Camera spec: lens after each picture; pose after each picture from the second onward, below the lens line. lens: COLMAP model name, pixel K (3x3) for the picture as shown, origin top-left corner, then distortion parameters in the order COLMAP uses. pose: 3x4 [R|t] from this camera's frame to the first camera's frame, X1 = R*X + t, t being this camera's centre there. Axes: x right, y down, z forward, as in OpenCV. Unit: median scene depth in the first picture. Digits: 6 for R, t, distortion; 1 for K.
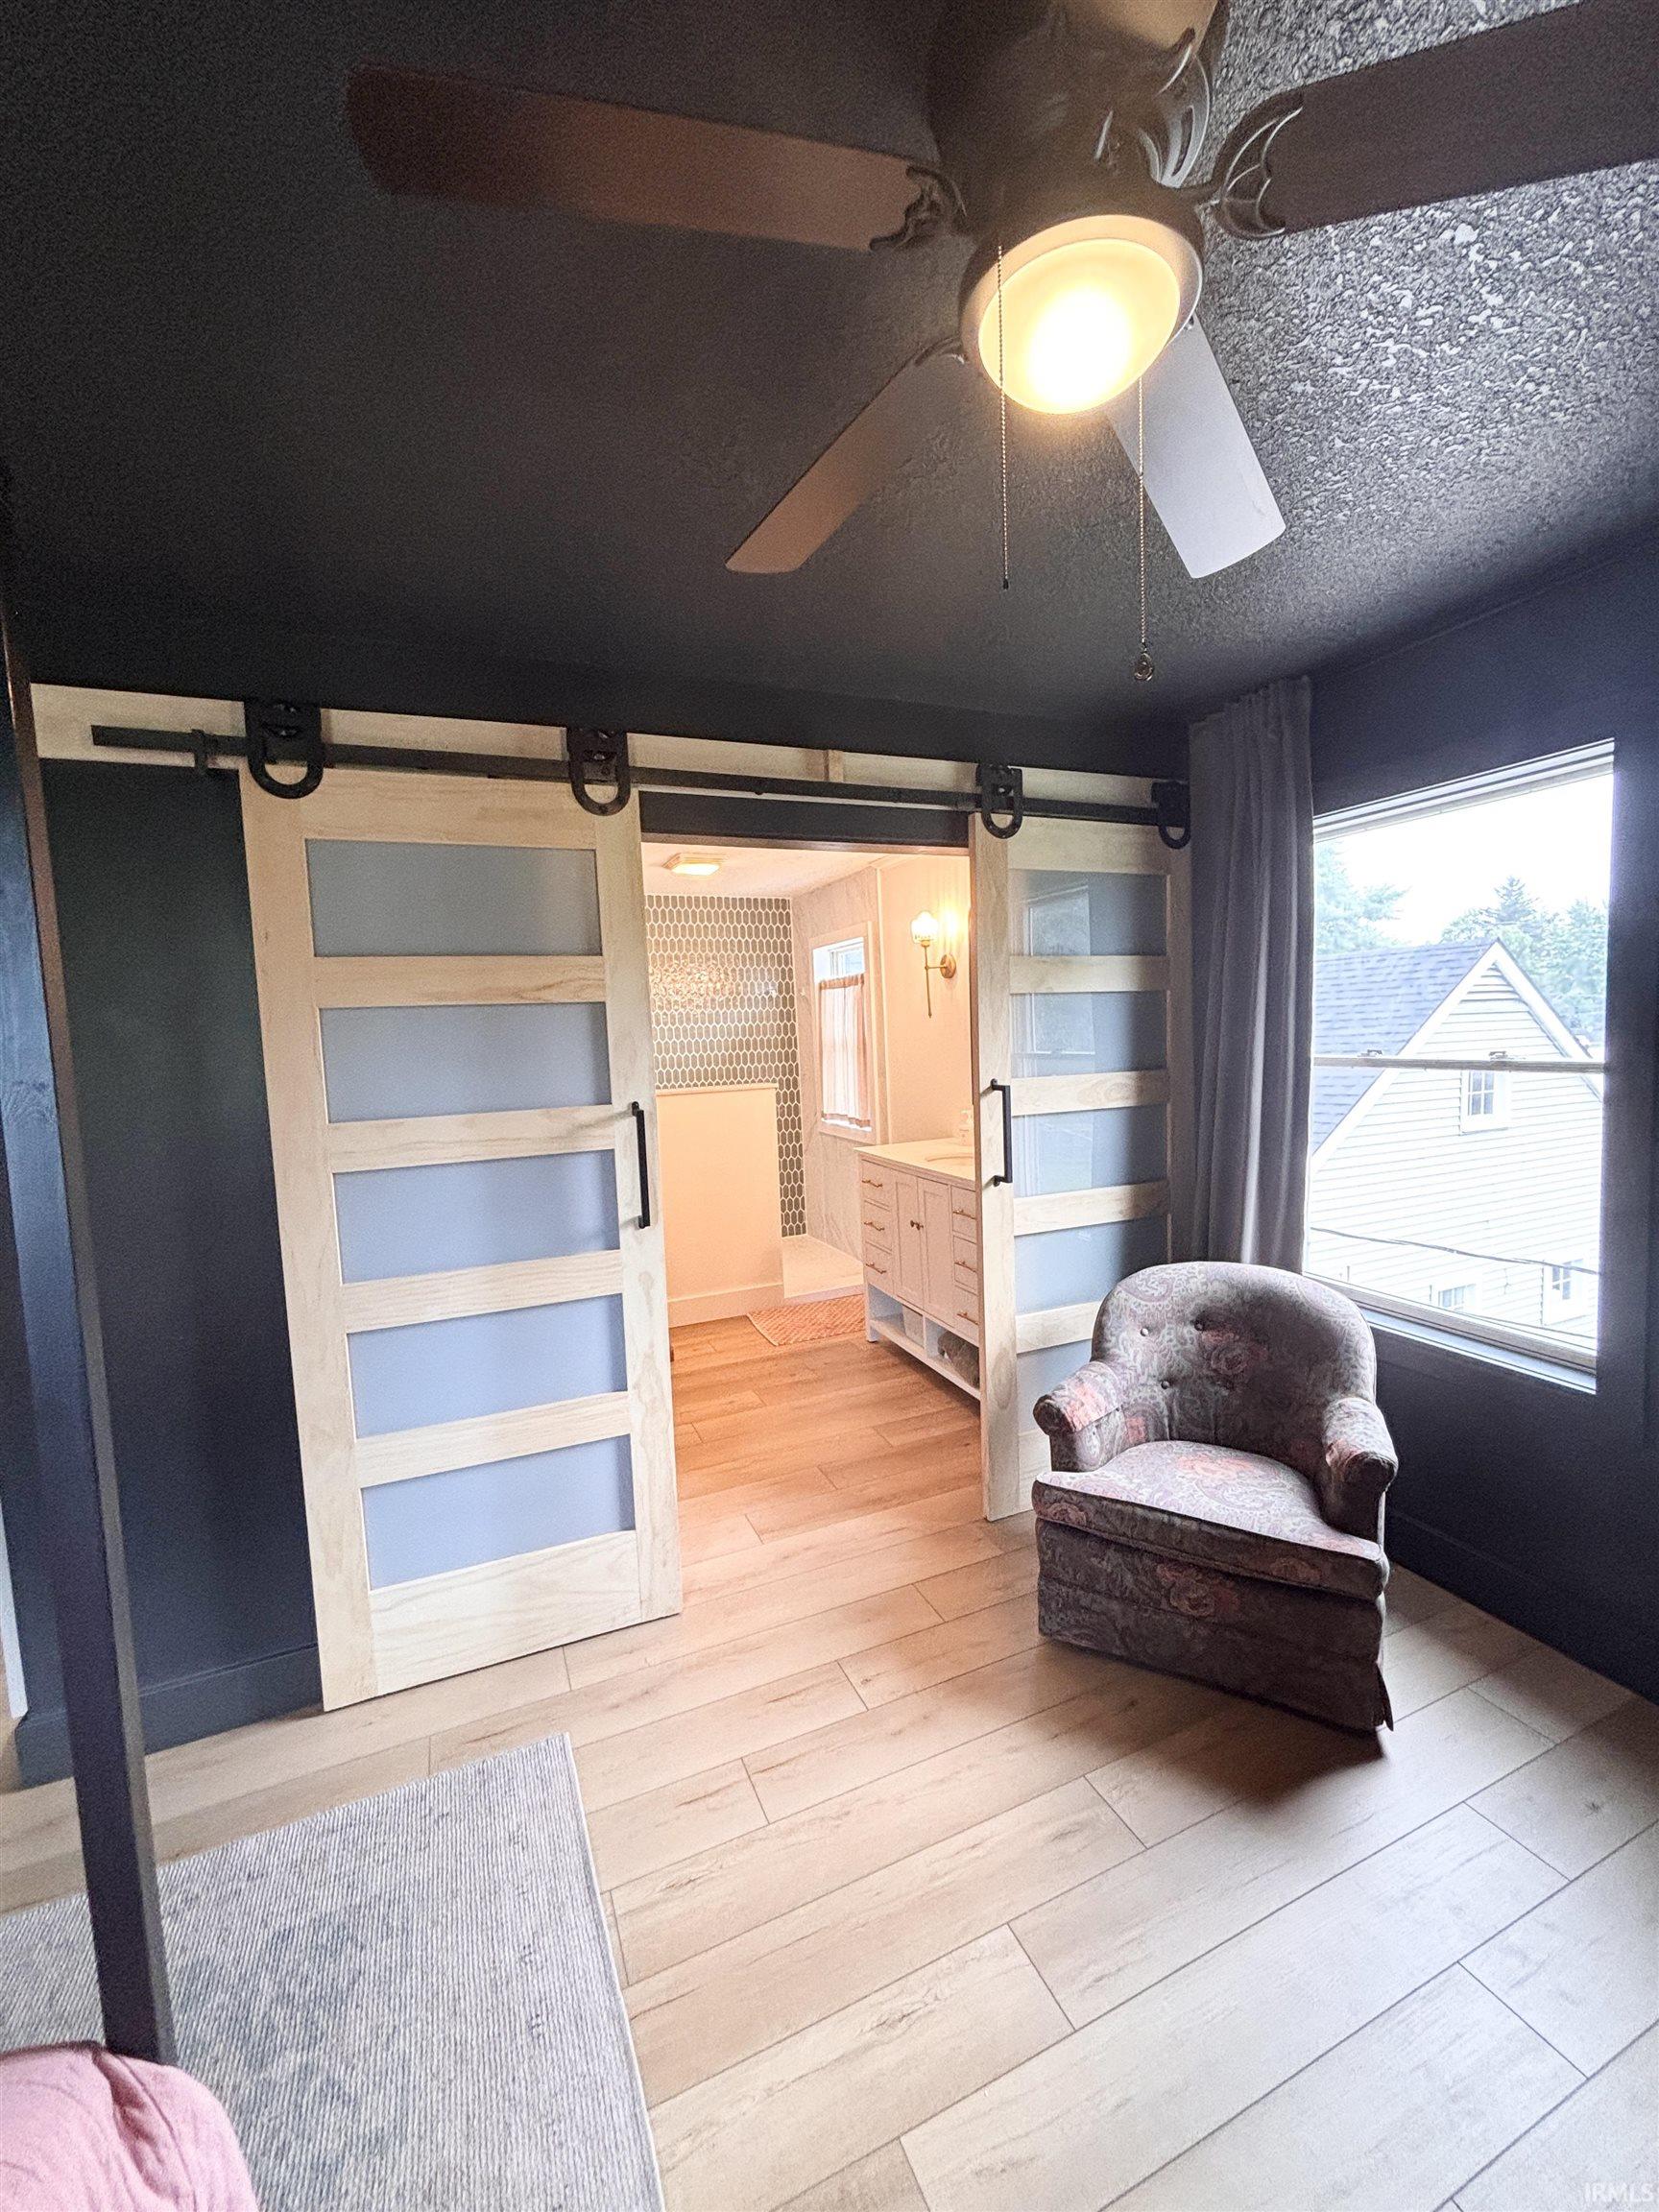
lens RADIAL K [[895.4, 0, 825.3], [0, 895.4, 1103.8], [0, 0, 1]] dist [-0.000718, 0.000275]
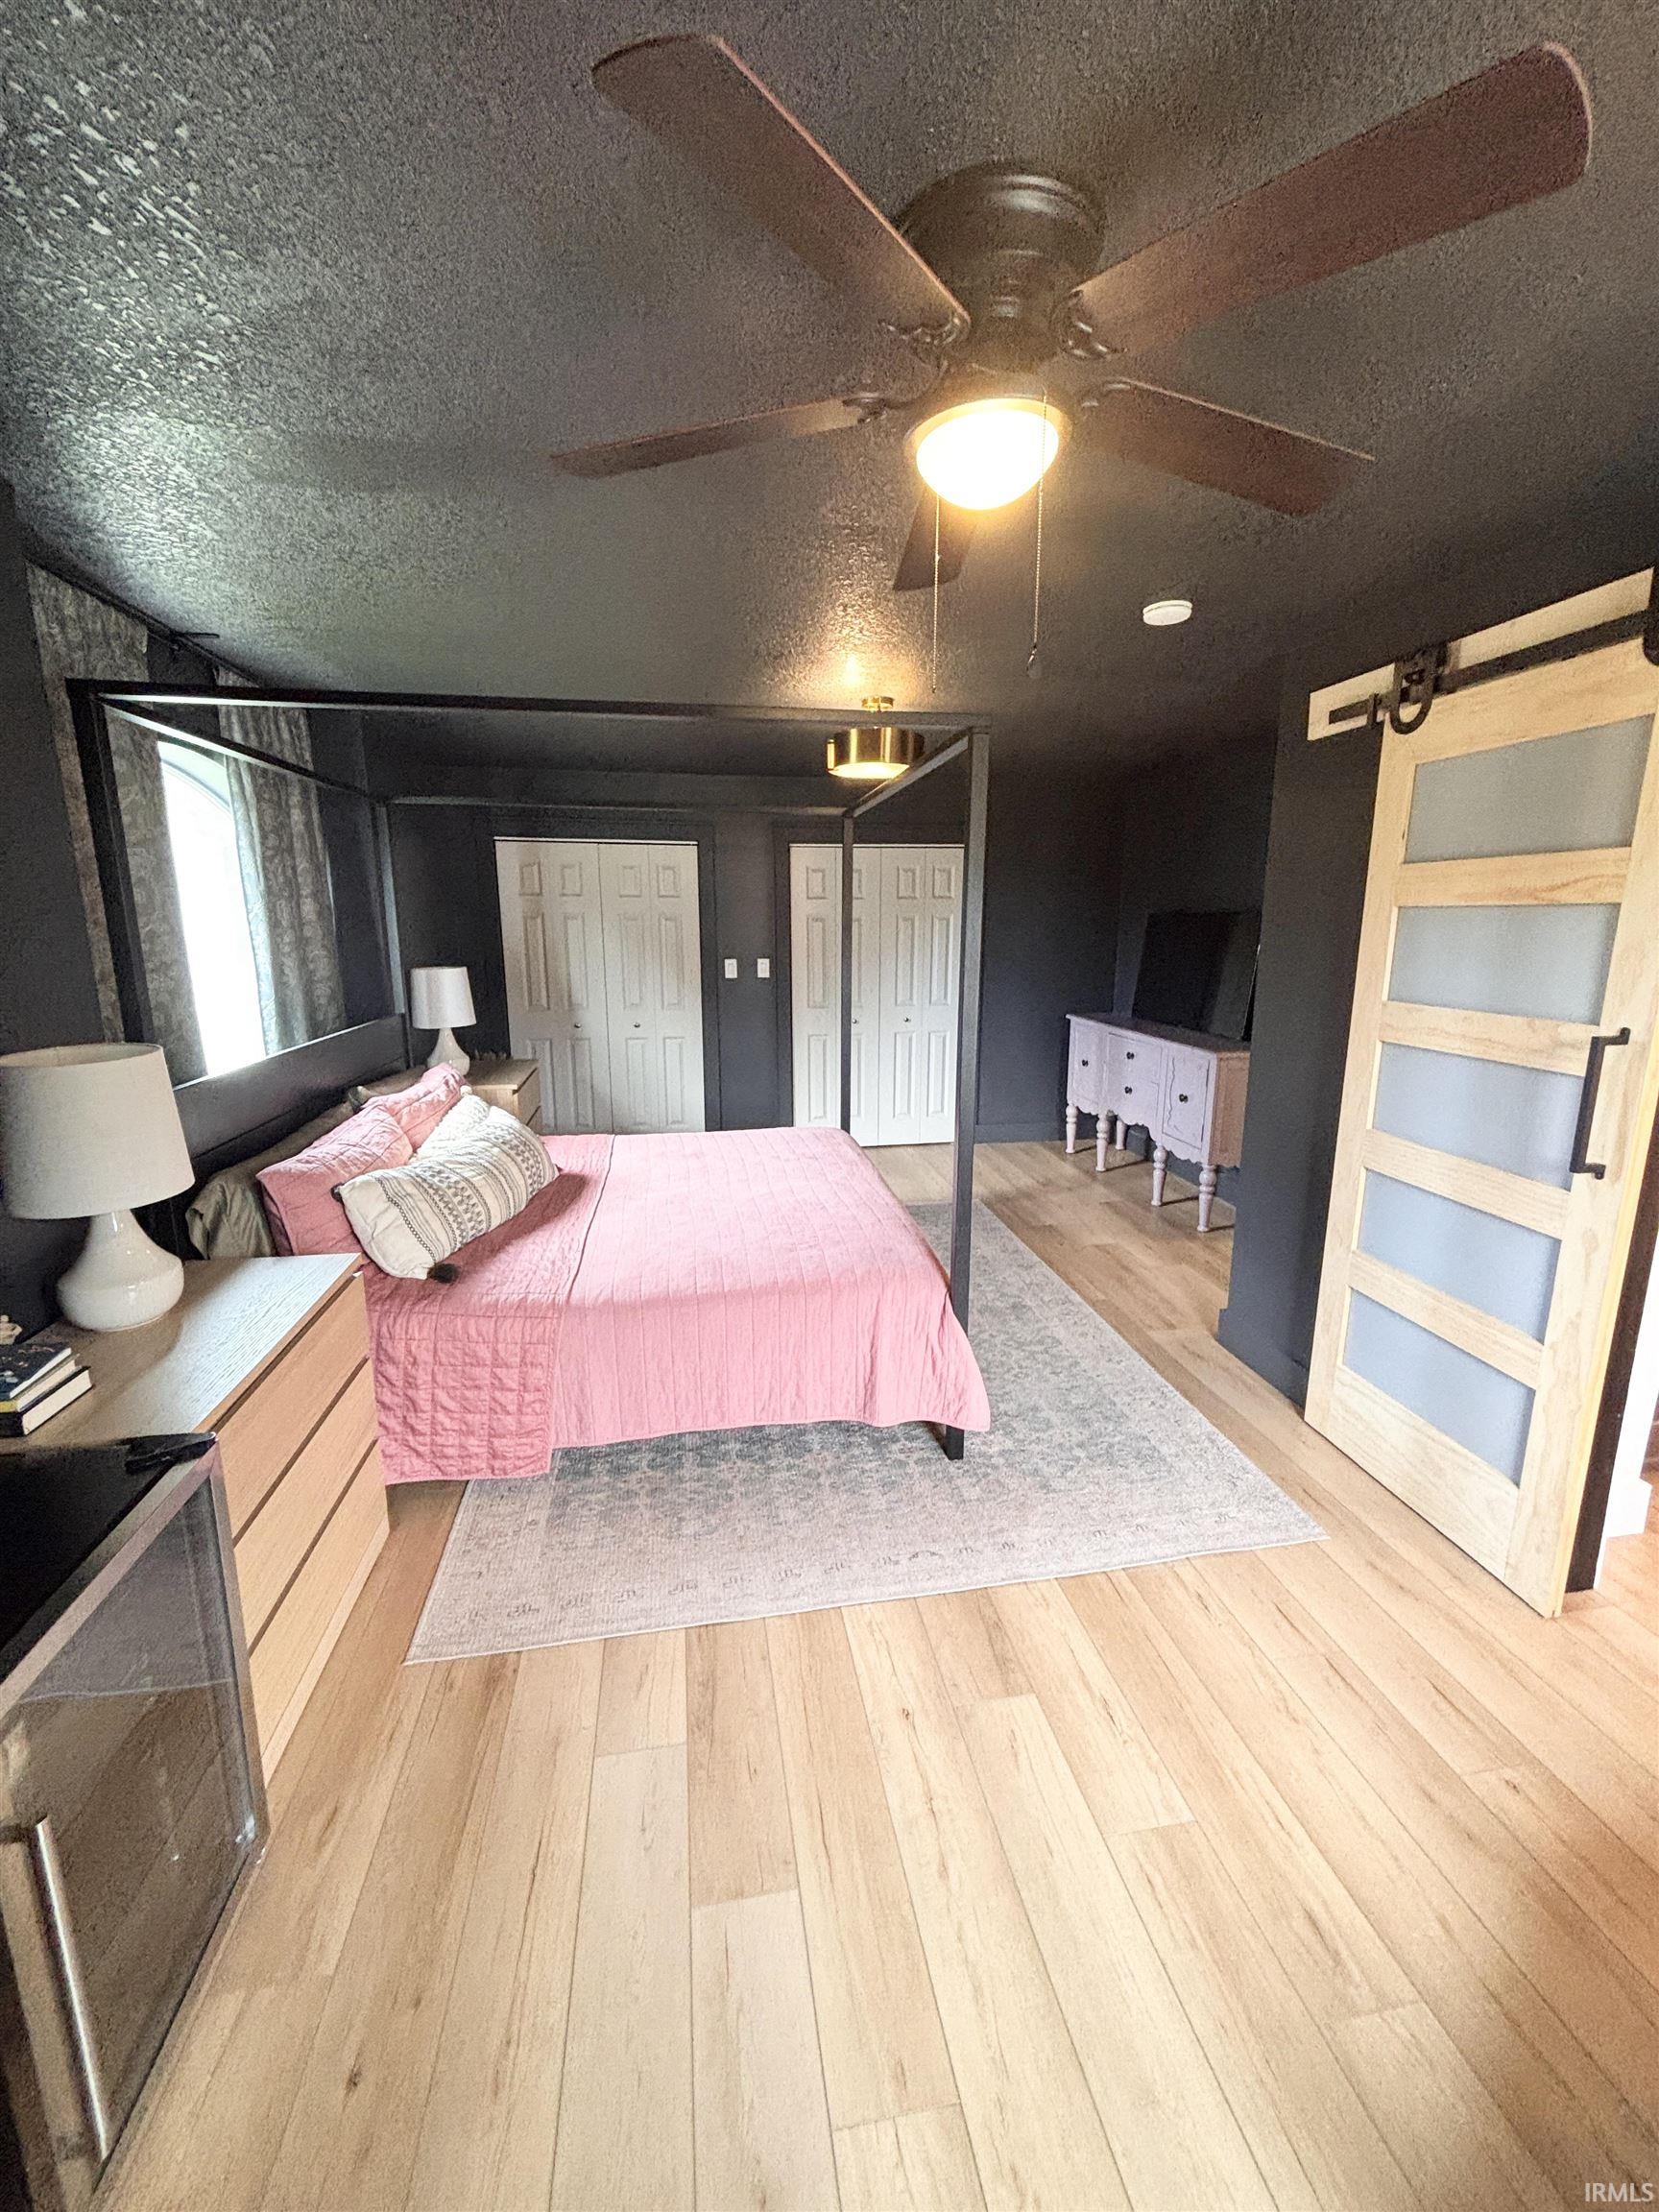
lens RADIAL K [[895.4, 0, 827.0], [0, 895.4, 1101.1], [0, 0, 1]] dist [-0.000718, 0.000275]
pose [[-0.240128, 0.233025, -0.942358, 0.811660], [-0.068113, 0.964324, 0.255813, -0.105132], [0.968349, 0.125614, -0.215689, 0.514184]]
